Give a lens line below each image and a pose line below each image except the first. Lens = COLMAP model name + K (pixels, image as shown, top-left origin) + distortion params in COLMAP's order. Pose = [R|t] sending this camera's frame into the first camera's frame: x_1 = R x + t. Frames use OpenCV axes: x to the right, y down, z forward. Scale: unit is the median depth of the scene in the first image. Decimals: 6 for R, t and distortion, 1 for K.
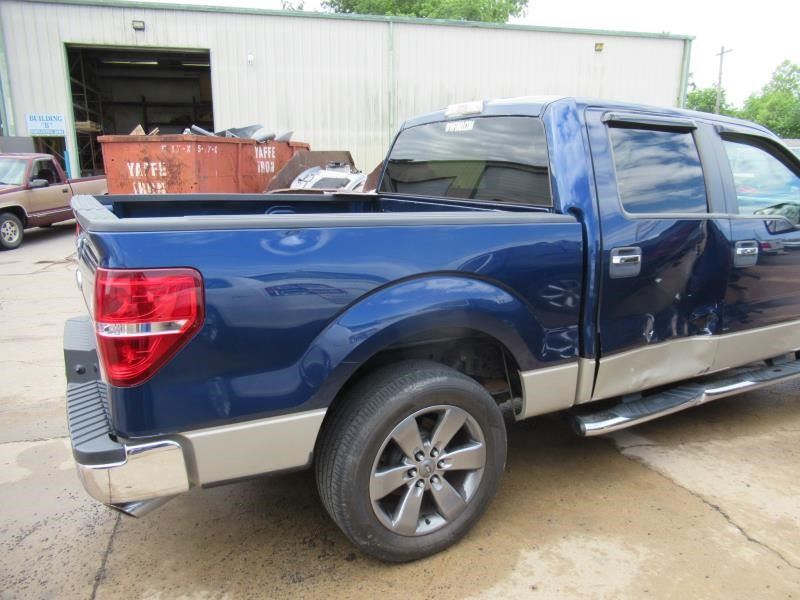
lens RADIAL K [[596.6, 0, 398.9], [0, 596.6, 298.4], [0, 0, 1]] dist [-0.008878, 0.002239]
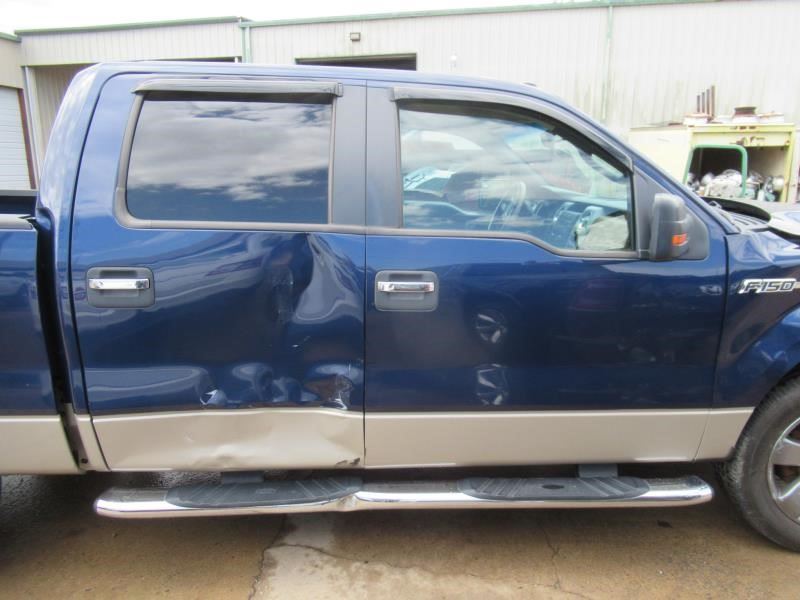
lens RADIAL K [[596.6, 0, 401.4], [0, 596.6, 302.3], [0, 0, 1]] dist [-0.008878, 0.002239]
pose [[0.899023, 0.091667, -0.428199, 0.841262], [-0.090953, 0.995608, 0.022176, -0.076274], [0.428352, 0.019010, 0.903412, 0.426779]]
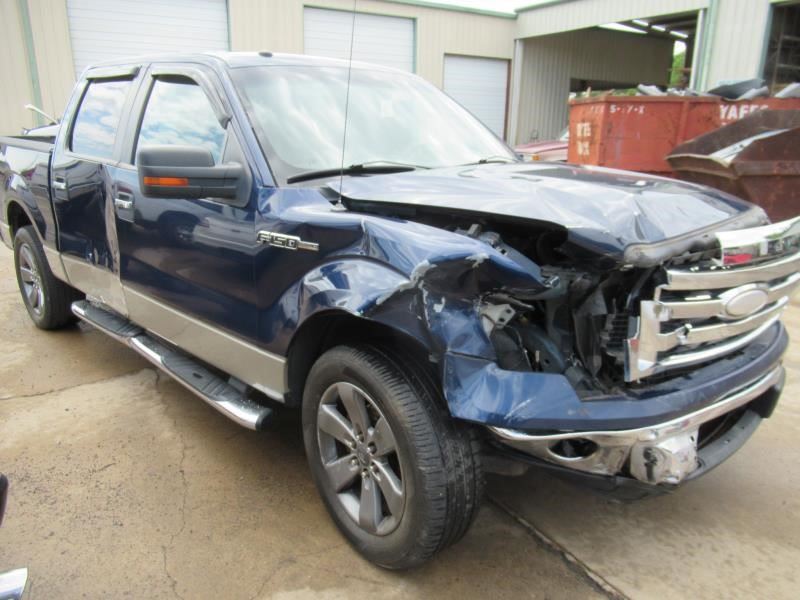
lens RADIAL K [[596.6, 0, 402.3], [0, 596.6, 298.2], [0, 0, 1]] dist [-0.008878, 0.002239]
pose [[0.275265, 0.264209, -0.924350, 1.607493], [-0.217911, 0.953616, 0.207682, -0.225800], [0.936346, 0.144258, 0.320071, 1.124776]]
